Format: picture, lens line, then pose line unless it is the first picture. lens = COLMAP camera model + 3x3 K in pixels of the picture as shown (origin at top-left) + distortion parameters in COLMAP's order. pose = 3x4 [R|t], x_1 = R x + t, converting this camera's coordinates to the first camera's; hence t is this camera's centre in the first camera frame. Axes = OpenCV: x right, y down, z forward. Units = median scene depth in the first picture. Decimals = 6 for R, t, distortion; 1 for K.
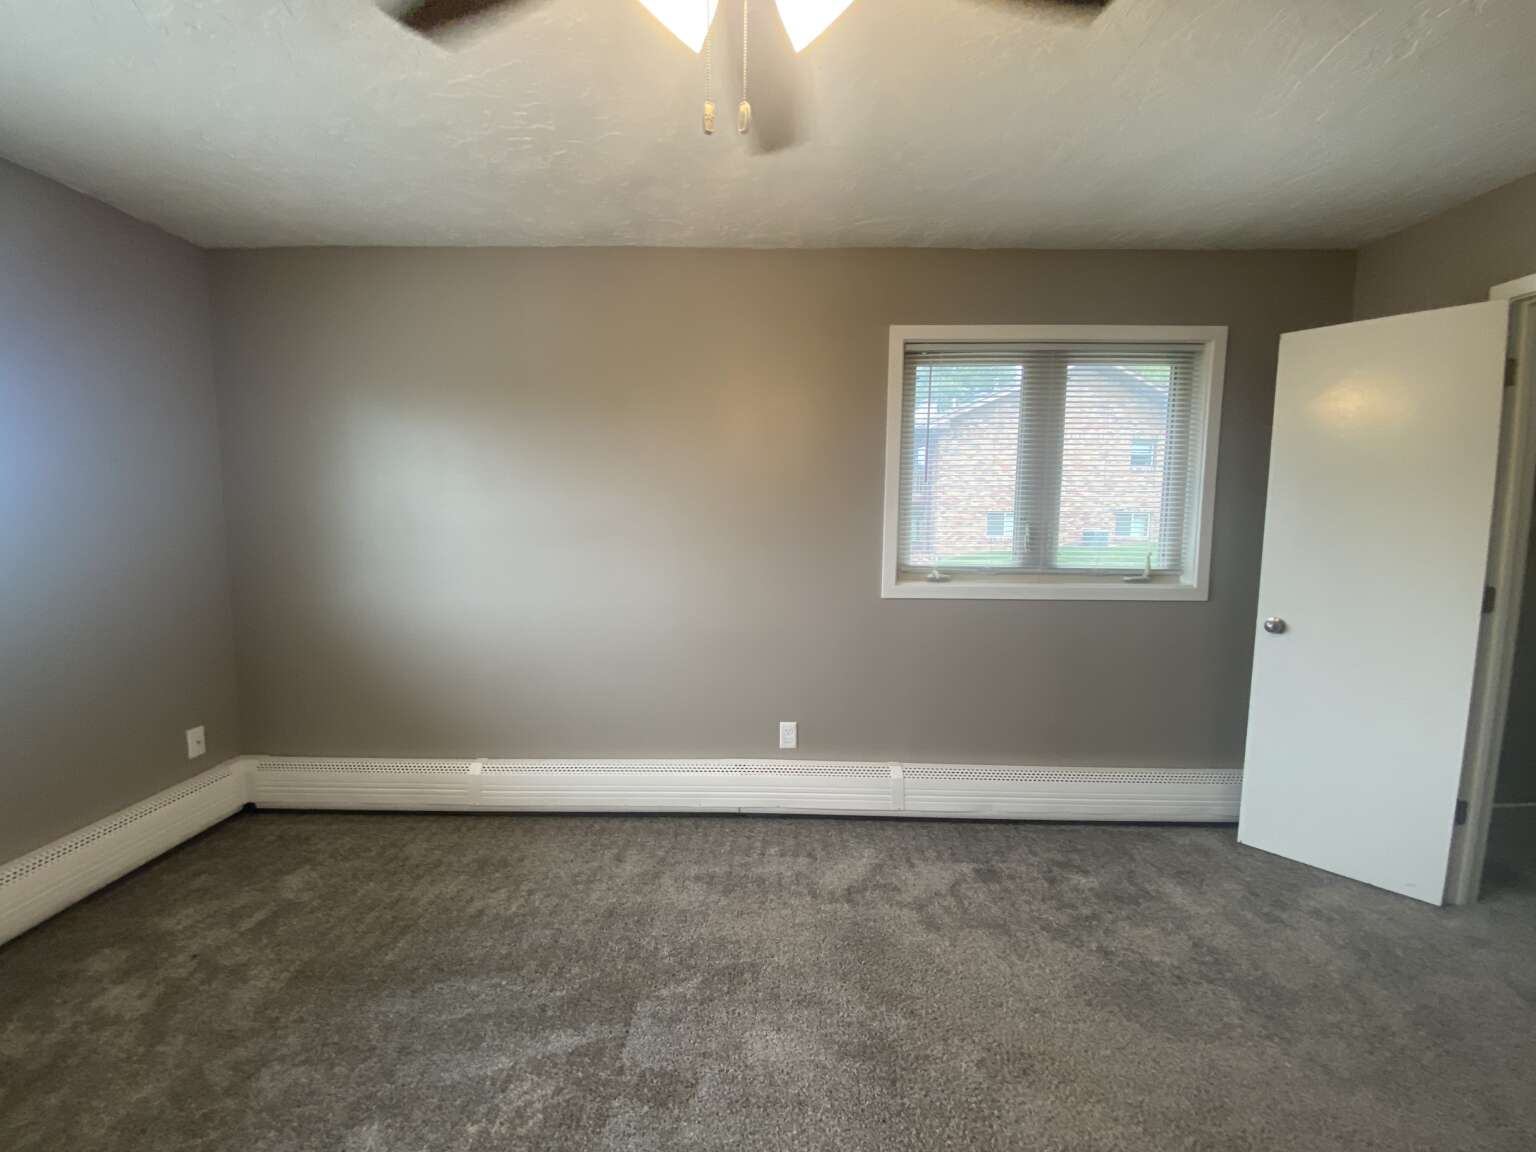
lens RADIAL K [[628.0, 0, 768.8], [0, 628.0, 574.0], [0, 0, 1]] dist [0.032744, -0.026260]
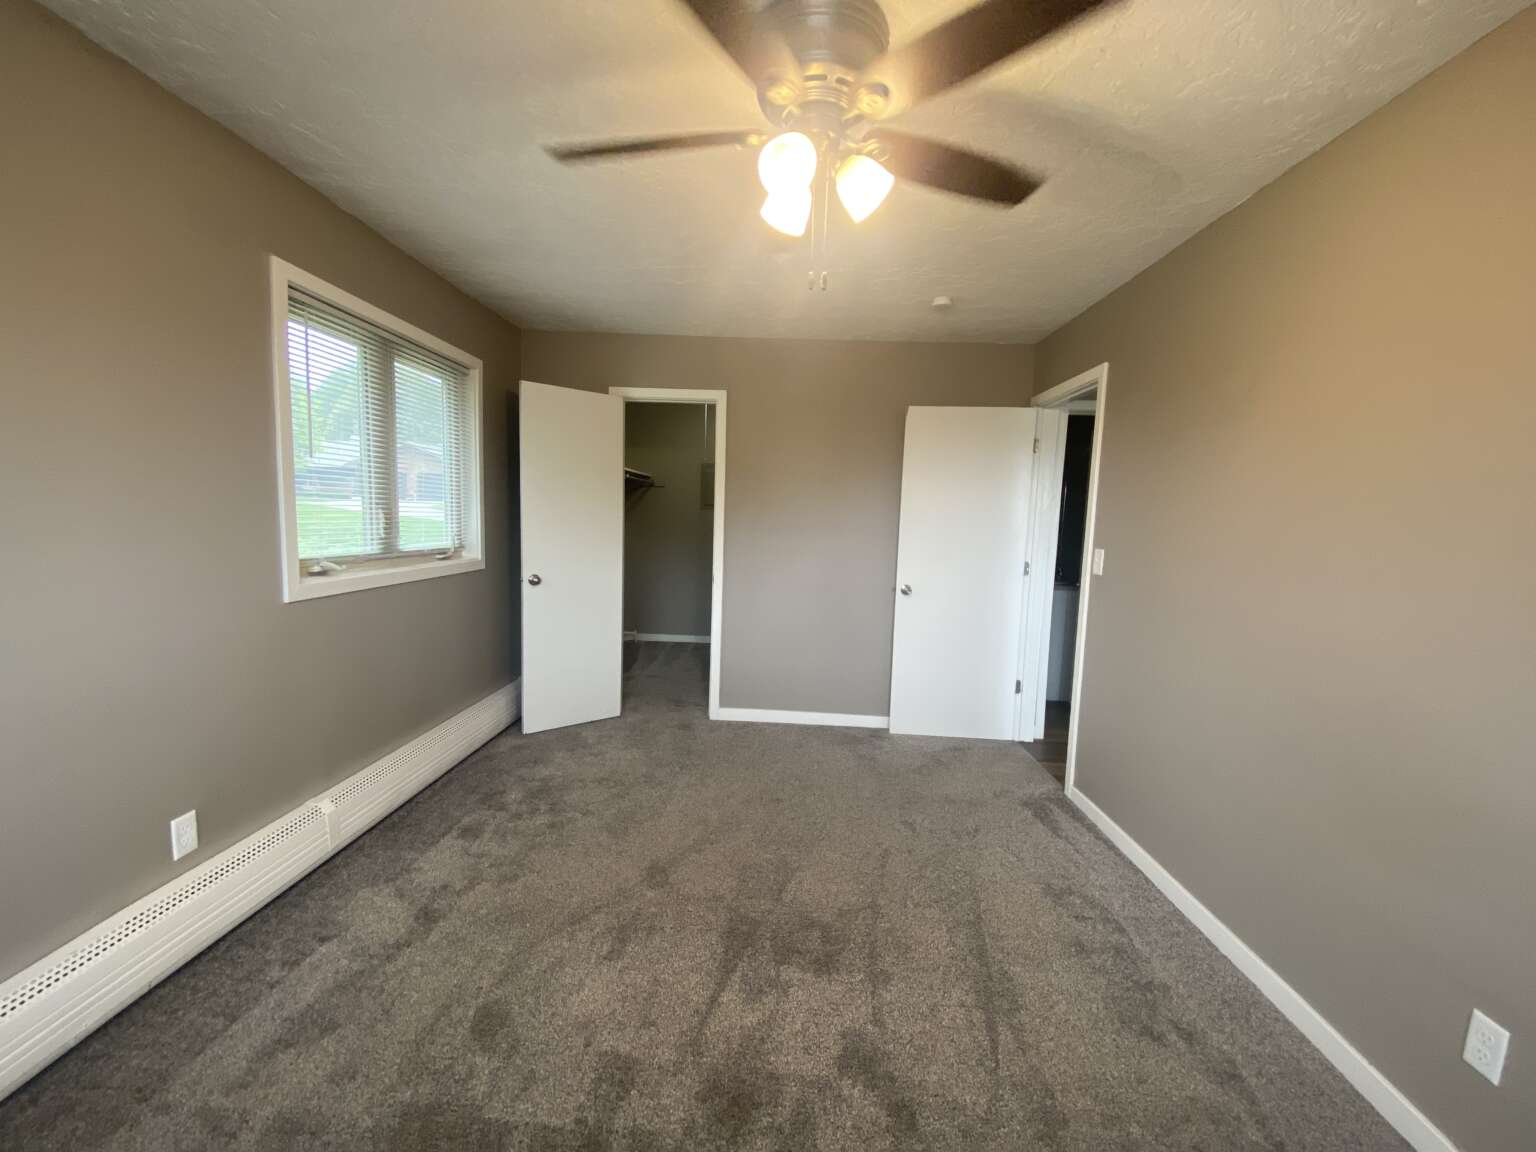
lens RADIAL K [[619.5, 0, 769.9], [0, 619.5, 576.1], [0, 0, 1]] dist [0.031060, -0.026968]
pose [[0.014335, -0.105866, 0.994277, -0.617288], [0.054247, 0.992997, 0.104948, -0.048327], [-0.998425, 0.052432, 0.019977, 0.395817]]
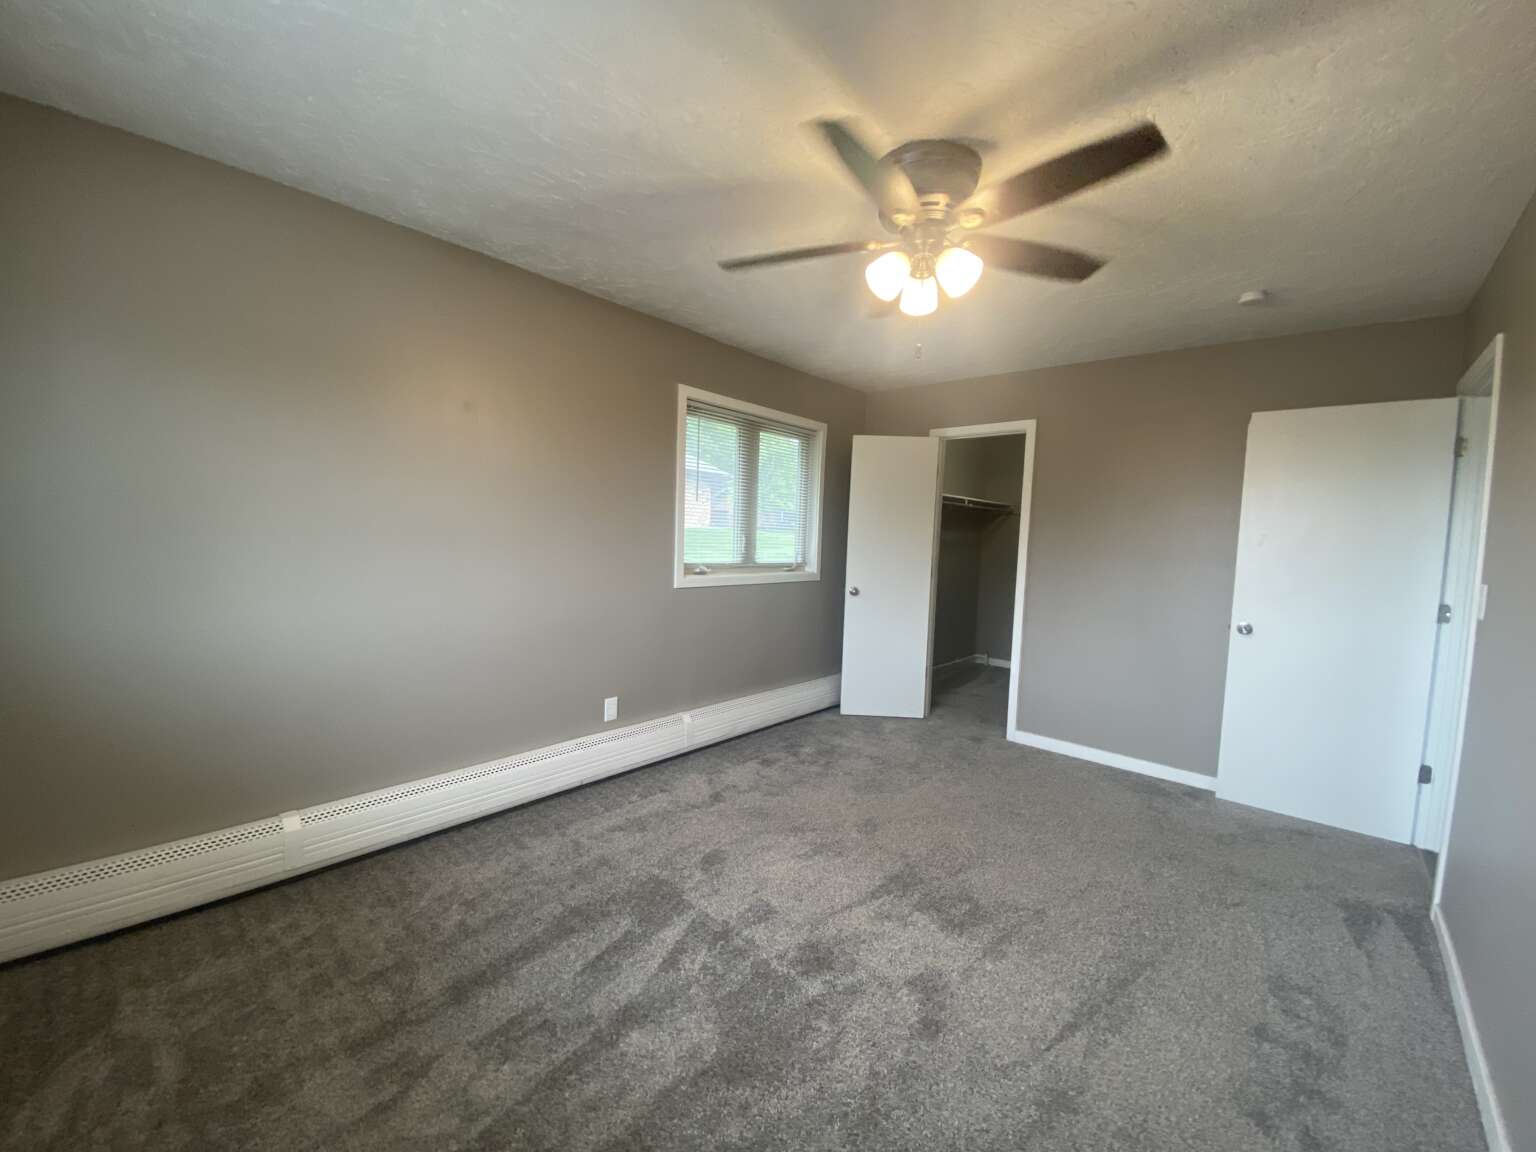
lens RADIAL K [[619.5, 0, 769.9], [0, 619.5, 576.1], [0, 0, 1]] dist [0.031060, -0.026968]
pose [[0.646569, -0.034247, 0.762087, -0.708732], [0.034839, 0.999275, 0.015348, -0.000480], [-0.762060, 0.016627, 0.647293, 0.011909]]
